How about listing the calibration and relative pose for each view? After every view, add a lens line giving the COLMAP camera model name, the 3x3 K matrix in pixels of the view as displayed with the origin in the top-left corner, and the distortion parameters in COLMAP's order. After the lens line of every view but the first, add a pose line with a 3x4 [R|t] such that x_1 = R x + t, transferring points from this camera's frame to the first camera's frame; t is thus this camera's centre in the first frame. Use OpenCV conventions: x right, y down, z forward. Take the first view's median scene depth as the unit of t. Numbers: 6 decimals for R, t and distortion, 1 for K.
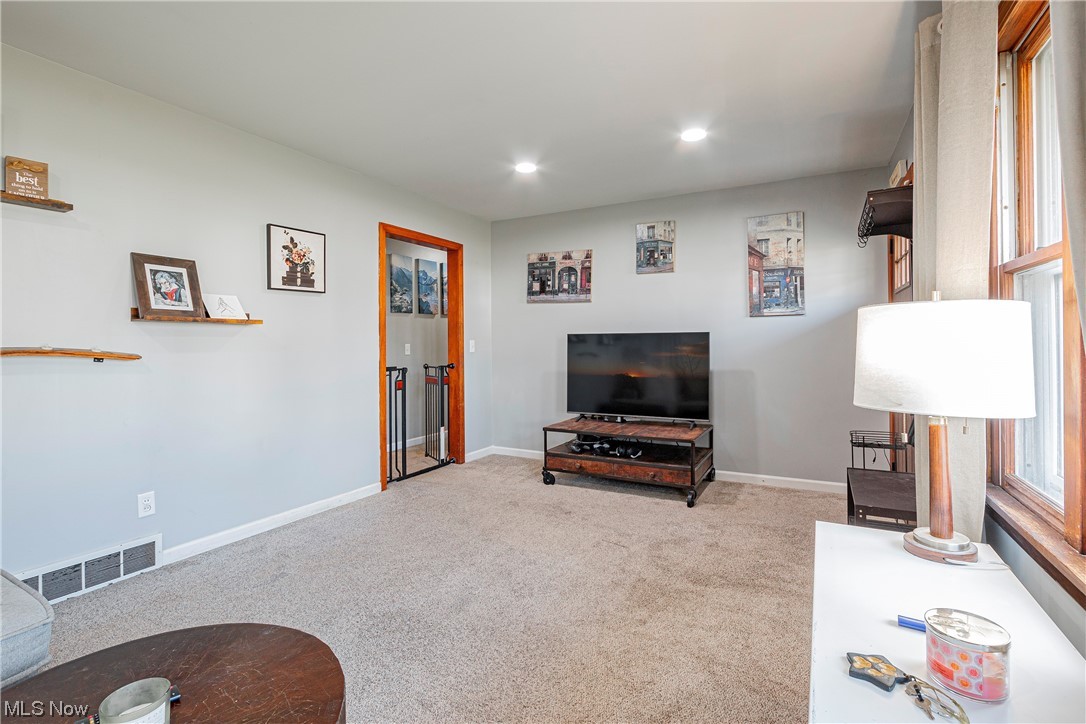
lens RADIAL K [[484.0, 0, 559.7], [0, 484.0, 337.0], [0, 0, 1]] dist [0.004623, 0.000474]
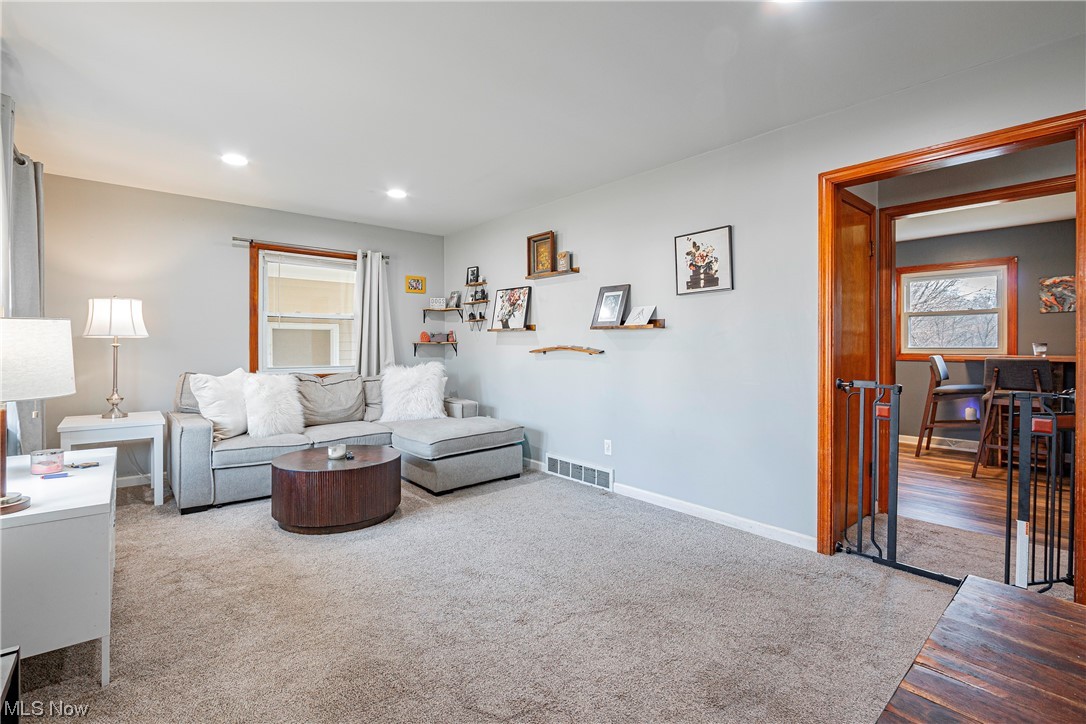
lens RADIAL K [[484.0, 0, 542.8], [0, 484.0, 356.1], [0, 0, 1]] dist [0.004623, 0.000474]
pose [[-0.338415, 0.014043, -0.940892, 0.531456], [0.001176, 0.999894, 0.014501, 0.022865], [0.940996, 0.003801, -0.338395, 1.044838]]
